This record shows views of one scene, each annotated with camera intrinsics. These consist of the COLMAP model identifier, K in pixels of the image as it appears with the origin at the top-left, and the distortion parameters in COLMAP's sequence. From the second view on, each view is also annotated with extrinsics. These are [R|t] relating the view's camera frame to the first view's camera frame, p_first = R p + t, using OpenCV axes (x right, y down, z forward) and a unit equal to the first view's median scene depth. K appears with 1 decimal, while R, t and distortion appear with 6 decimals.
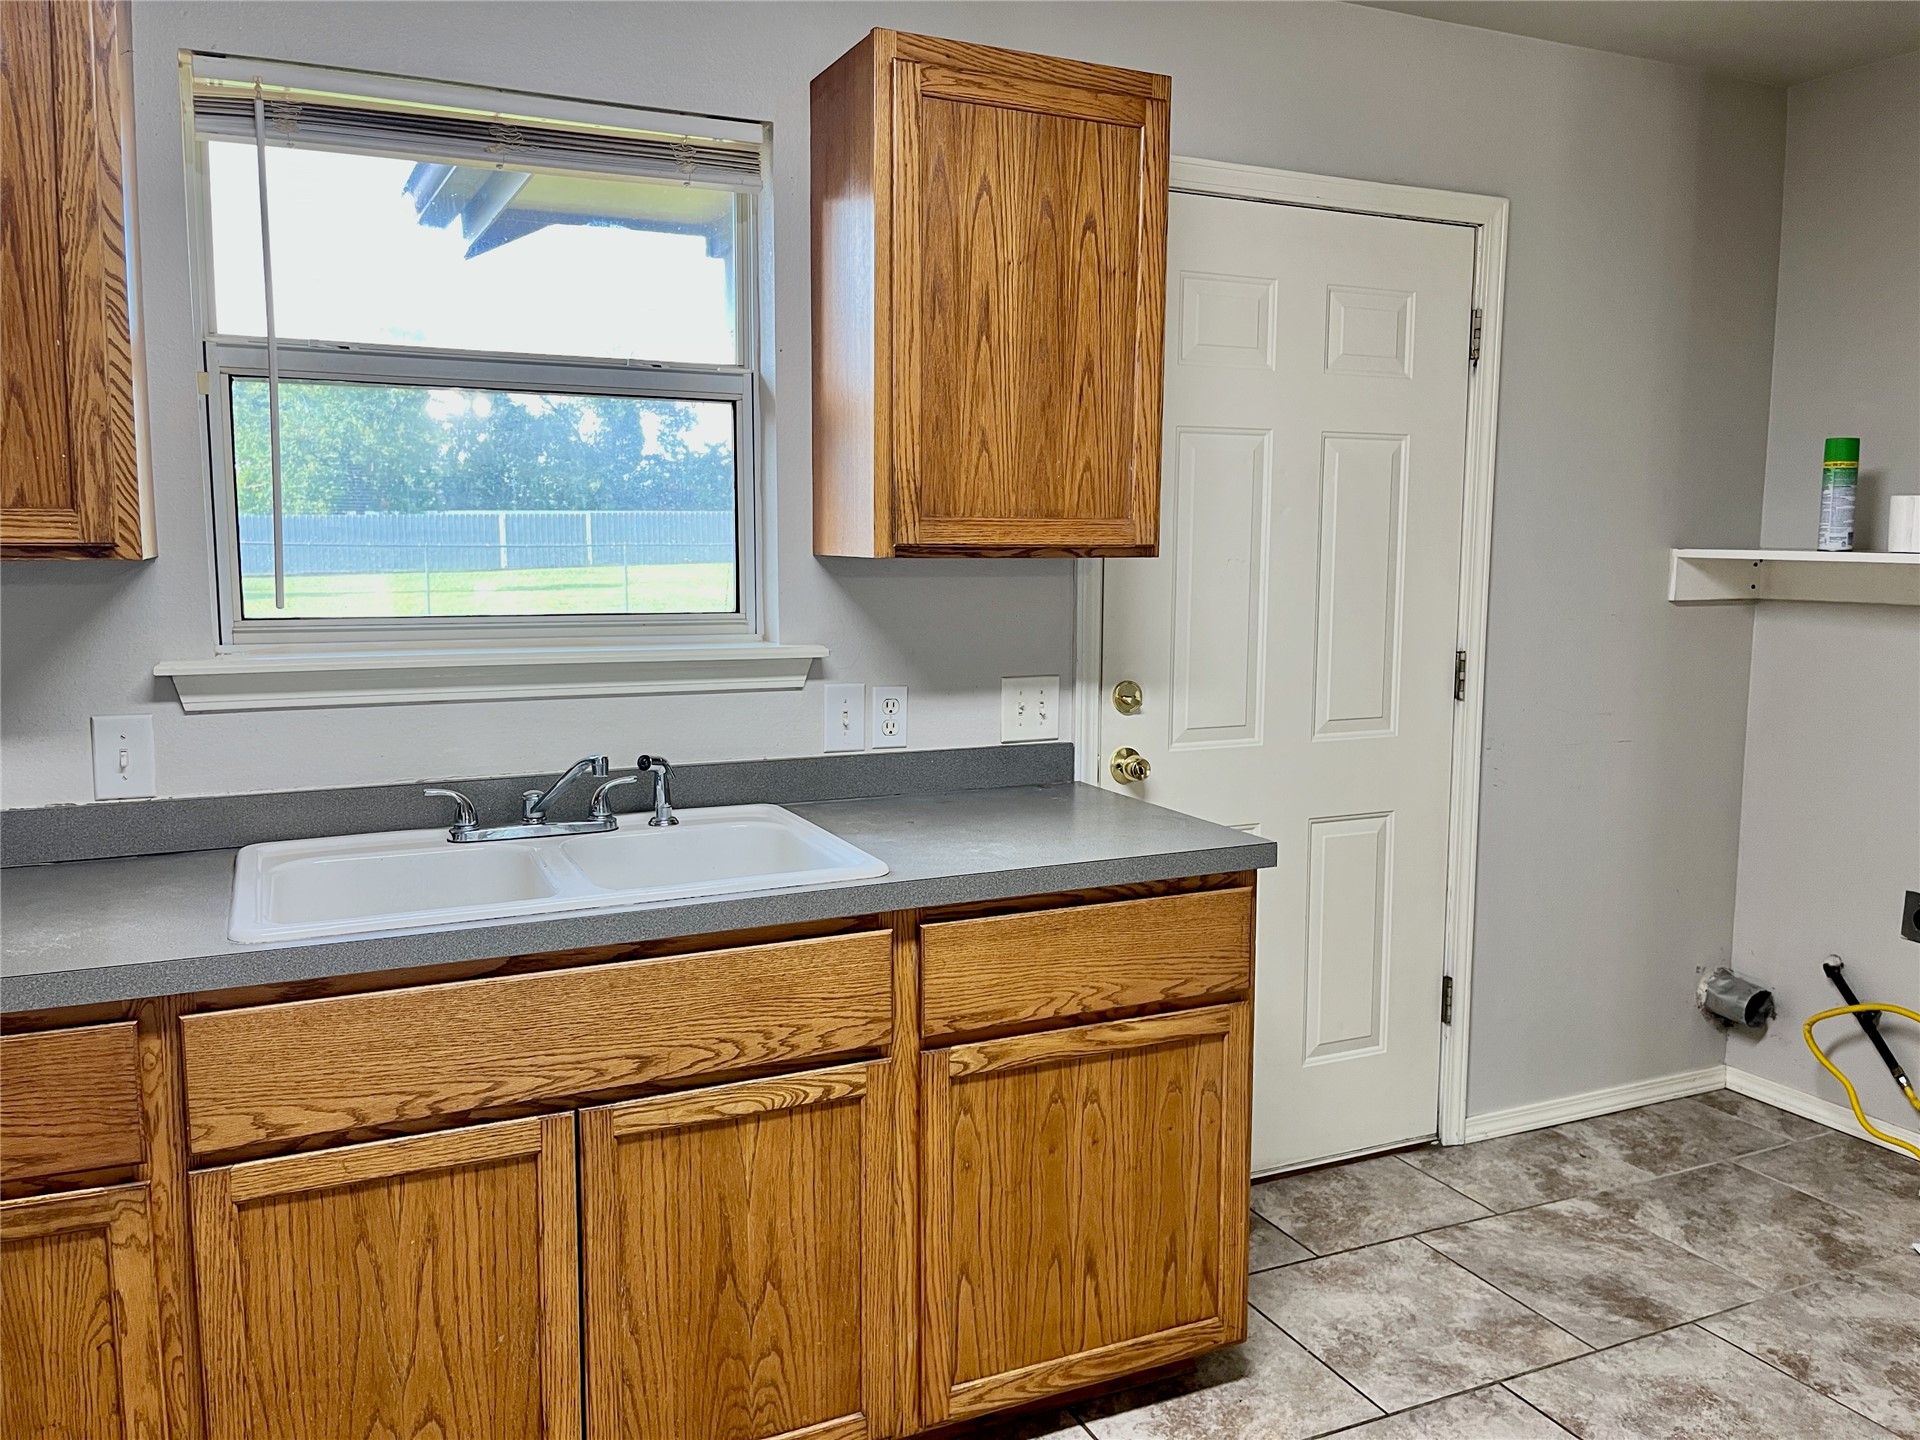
lens RADIAL K [[1457.2, 0, 968.5], [0, 1457.2, 705.3], [0, 0, 1]] dist [0.062490, -0.094439]
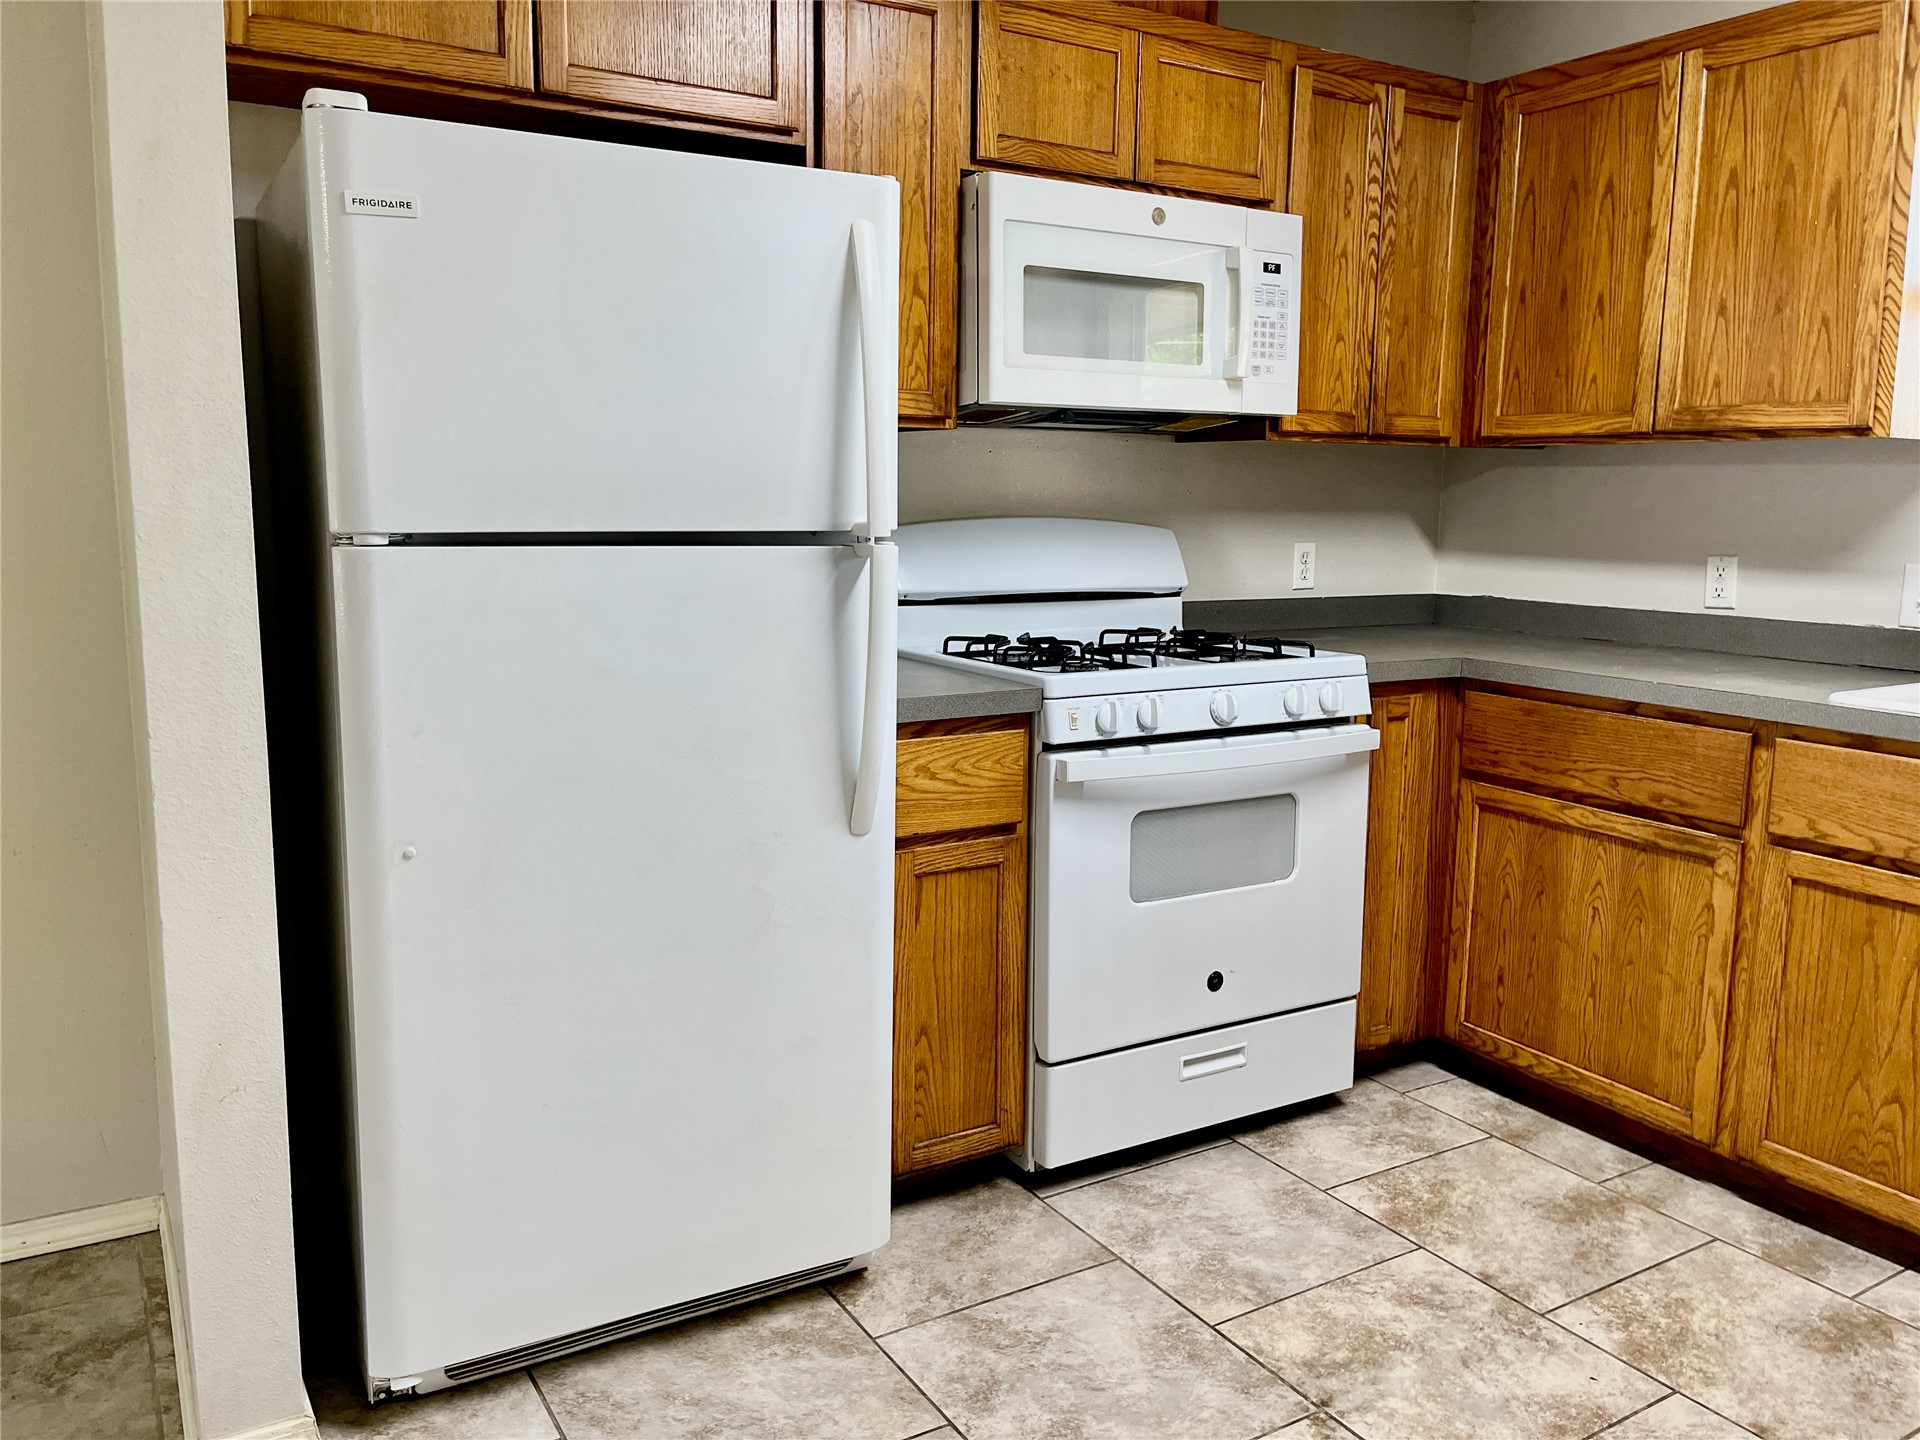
lens RADIAL K [[1457.2, 0, 960.0], [0, 1457.2, 709.9], [0, 0, 1]] dist [0.062490, -0.094439]
pose [[0.107655, 0.145390, -0.983500, 0.685226], [-0.127503, 0.983099, 0.131374, 0.076196], [0.985978, 0.111257, 0.124373, -0.002380]]
